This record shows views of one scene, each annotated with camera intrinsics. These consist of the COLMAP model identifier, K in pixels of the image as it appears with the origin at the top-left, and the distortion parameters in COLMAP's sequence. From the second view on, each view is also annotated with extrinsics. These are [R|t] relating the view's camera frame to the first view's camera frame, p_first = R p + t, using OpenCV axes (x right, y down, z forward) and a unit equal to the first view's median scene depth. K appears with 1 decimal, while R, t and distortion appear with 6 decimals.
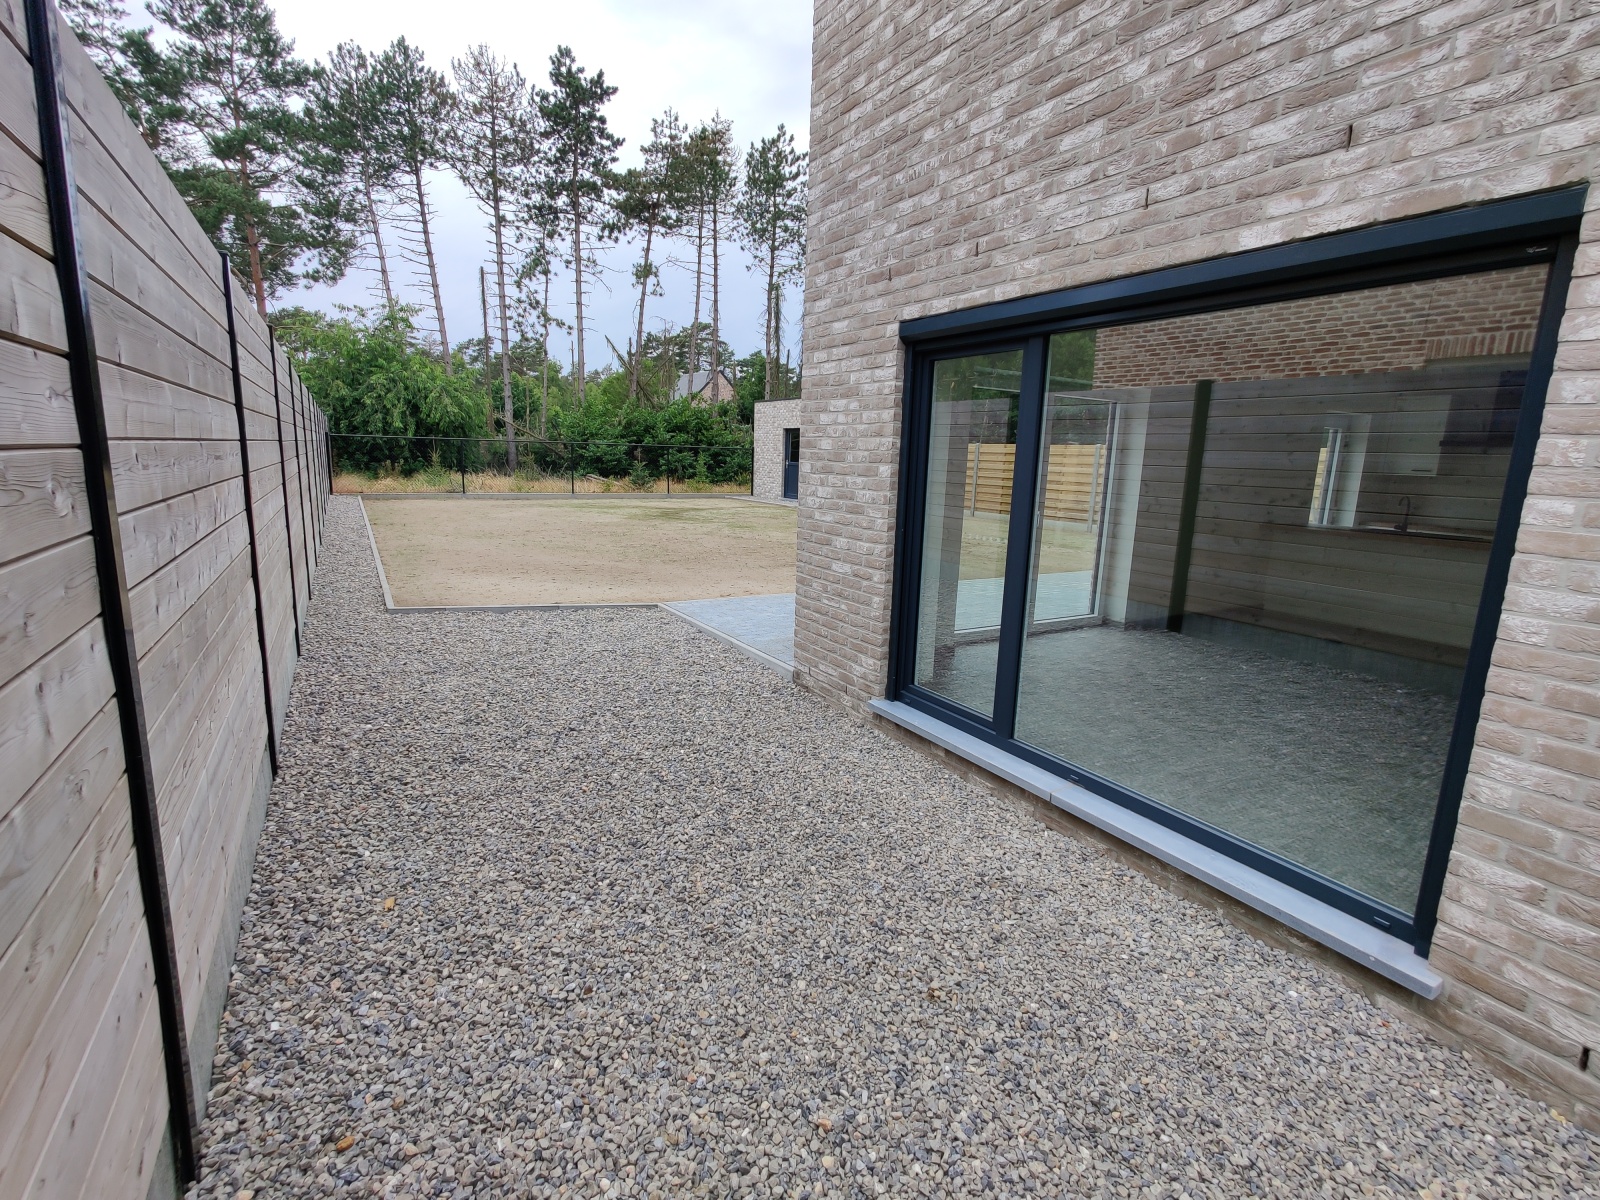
lens RADIAL K [[745.6, 0, 800.0], [0, 745.6, 600.0], [0, 0, 1]] dist [-0.006963, 0.000021]
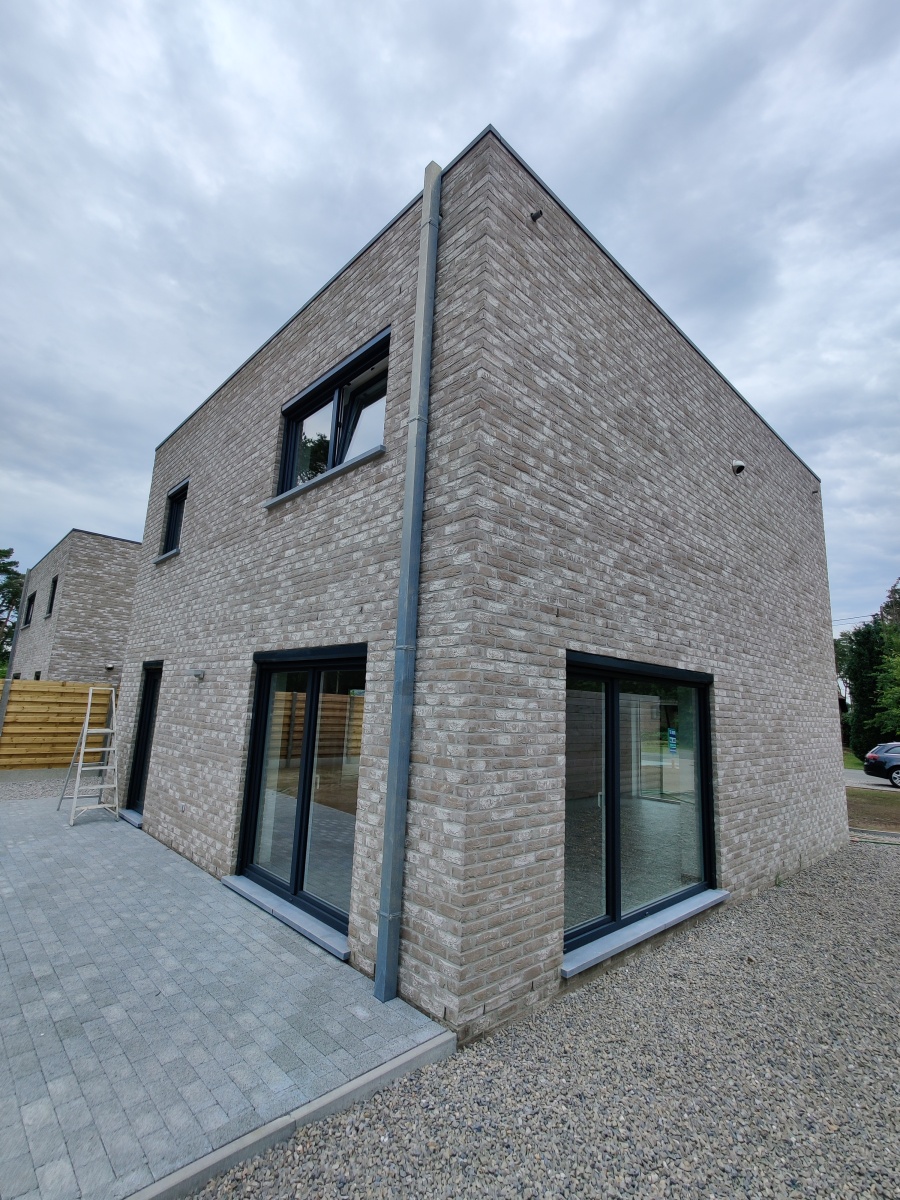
lens RADIAL K [[559.2, 0, 450.0], [0, 559.2, 600.0], [0, 0, 1]] dist [-0.006963, 0.000021]
pose [[-0.215215, 0.139101, 0.966609, -0.822323], [0.137749, 0.984231, -0.110967, -0.372888], [-0.966803, 0.109268, -0.230983, 1.418917]]
